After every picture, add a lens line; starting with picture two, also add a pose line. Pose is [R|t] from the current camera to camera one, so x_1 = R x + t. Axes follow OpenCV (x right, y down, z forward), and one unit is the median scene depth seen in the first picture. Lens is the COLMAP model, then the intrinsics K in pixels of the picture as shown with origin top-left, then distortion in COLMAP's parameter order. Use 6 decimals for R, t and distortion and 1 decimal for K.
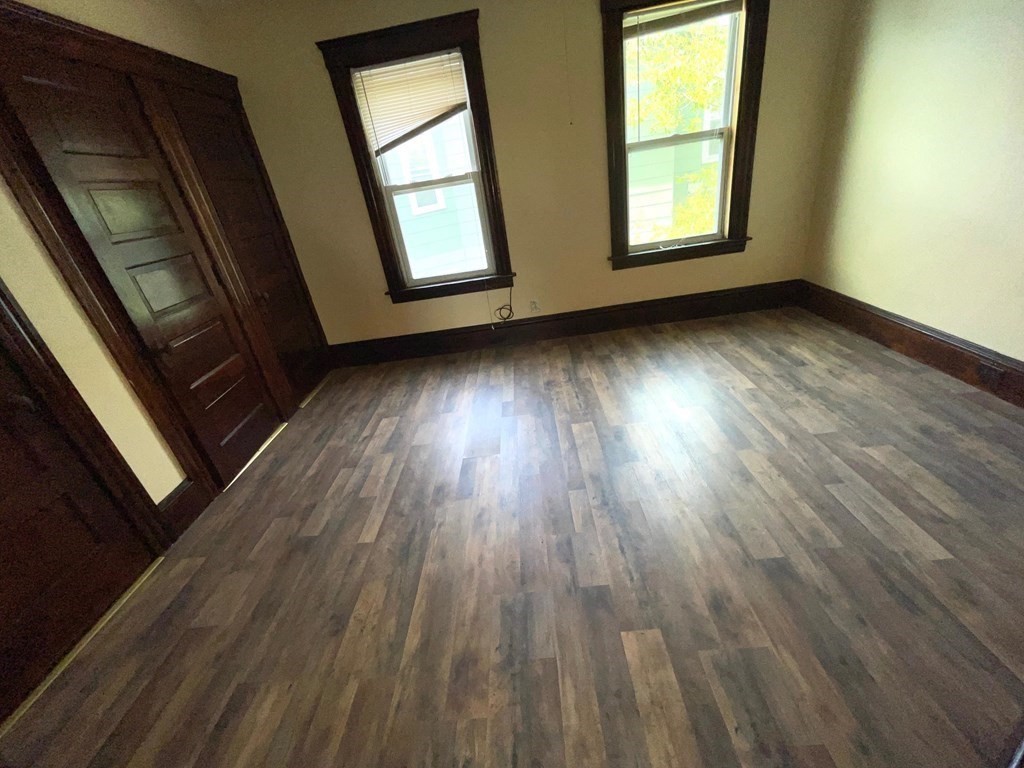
lens RADIAL K [[415.0, 0, 506.5], [0, 415.0, 388.5], [0, 0, 1]] dist [-0.003712, 0.001004]
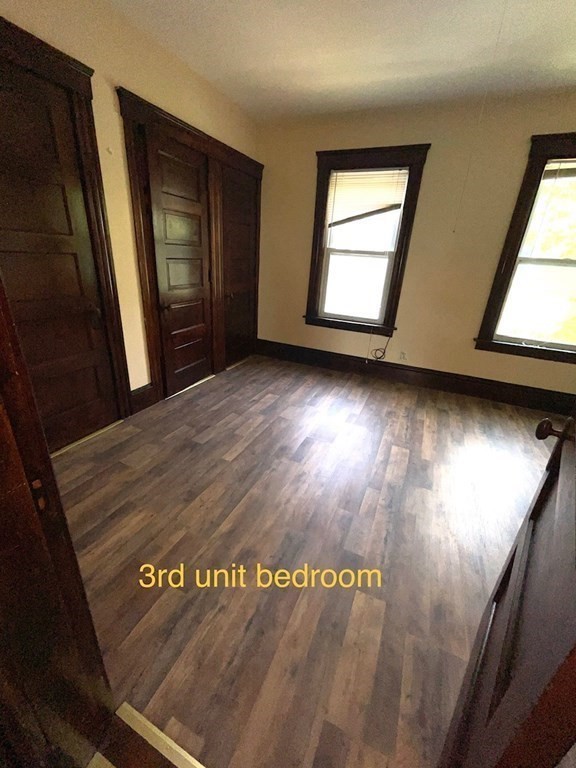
lens RADIAL K [[311.2, 0, 288.4], [0, 311.2, 380.2], [0, 0, 1]] dist [-0.003712, 0.001004]
pose [[0.898272, 0.333811, -0.285794, 0.084181], [-0.351860, 0.935966, -0.012703, 0.024689], [0.263253, 0.111970, 0.958207, -0.062292]]
